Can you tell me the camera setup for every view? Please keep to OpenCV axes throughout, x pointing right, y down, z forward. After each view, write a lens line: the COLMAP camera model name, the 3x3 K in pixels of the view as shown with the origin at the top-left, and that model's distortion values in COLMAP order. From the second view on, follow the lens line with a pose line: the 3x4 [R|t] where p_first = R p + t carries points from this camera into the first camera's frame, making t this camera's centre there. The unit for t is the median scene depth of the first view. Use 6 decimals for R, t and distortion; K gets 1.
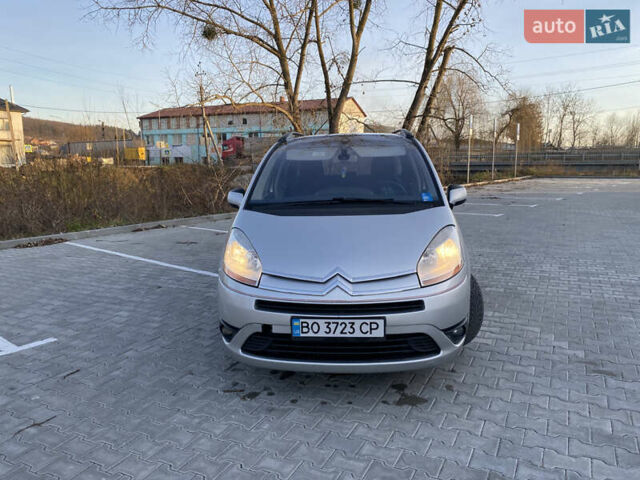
lens RADIAL K [[481.4, 0, 320.9], [0, 481.4, 239.0], [0, 0, 1]] dist [0.027724, -0.033812]
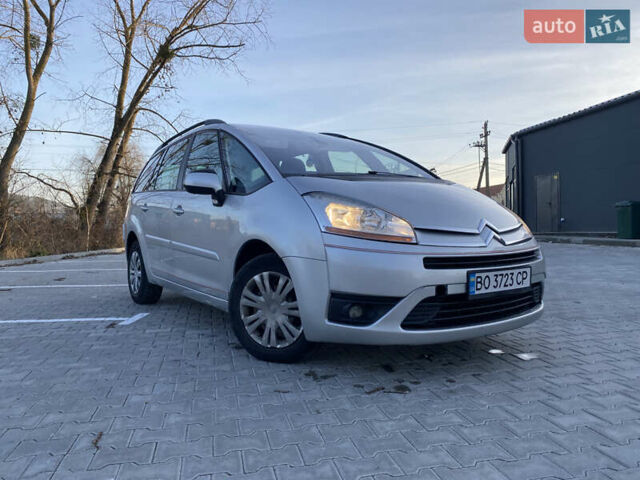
lens RADIAL K [[481.4, 0, 314.3], [0, 481.4, 241.9], [0, 0, 1]] dist [0.027724, -0.033812]
pose [[0.788726, -0.014788, 0.614566, -0.765890], [0.098148, 0.989916, -0.102142, 0.160787], [-0.606859, 0.140880, 0.782224, 0.457572]]
